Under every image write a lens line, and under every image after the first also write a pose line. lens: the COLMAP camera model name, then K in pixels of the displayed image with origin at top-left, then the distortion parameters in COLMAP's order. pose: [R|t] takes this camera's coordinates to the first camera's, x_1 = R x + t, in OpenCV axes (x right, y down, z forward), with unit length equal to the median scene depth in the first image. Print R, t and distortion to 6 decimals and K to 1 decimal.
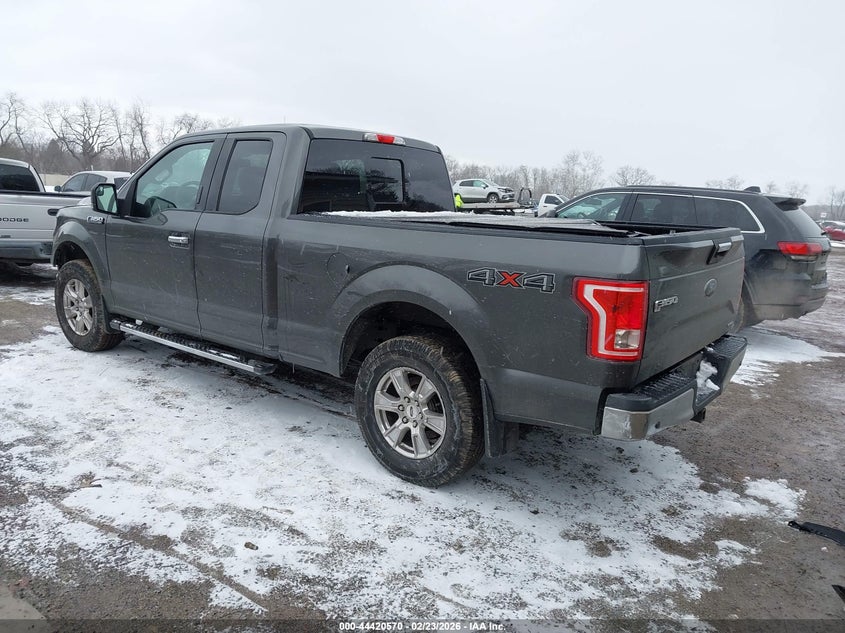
lens RADIAL K [[669.4, 0, 422.5], [0, 669.4, 316.5], [0, 0, 1]] dist [0.093840, -0.000554]
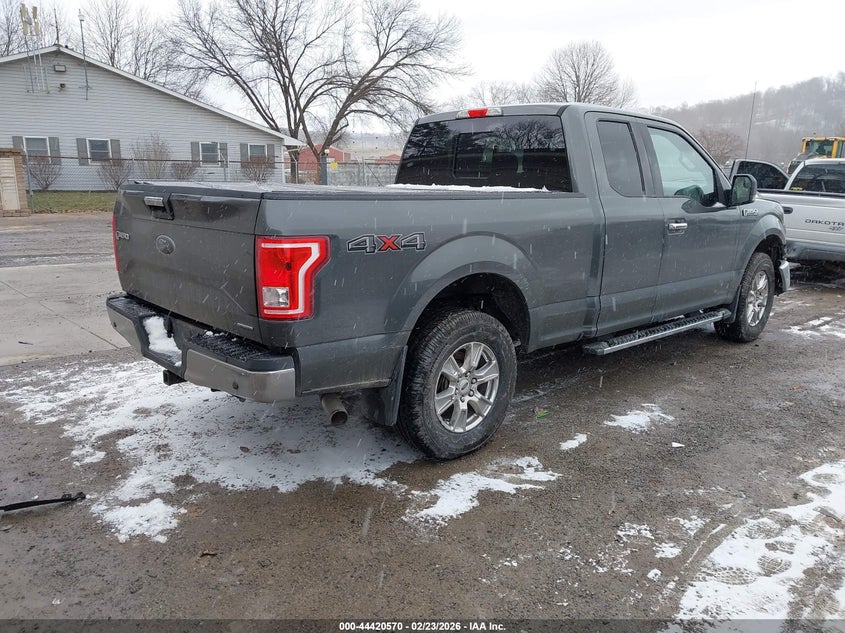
lens RADIAL K [[669.4, 0, 422.5], [0, 669.4, 316.5], [0, 0, 1]] dist [0.093840, -0.000554]
pose [[-0.225240, 0.138903, -0.964351, 1.280837], [-0.170765, 0.968836, 0.179433, -0.180514], [0.959222, 0.205093, -0.194501, 1.557035]]
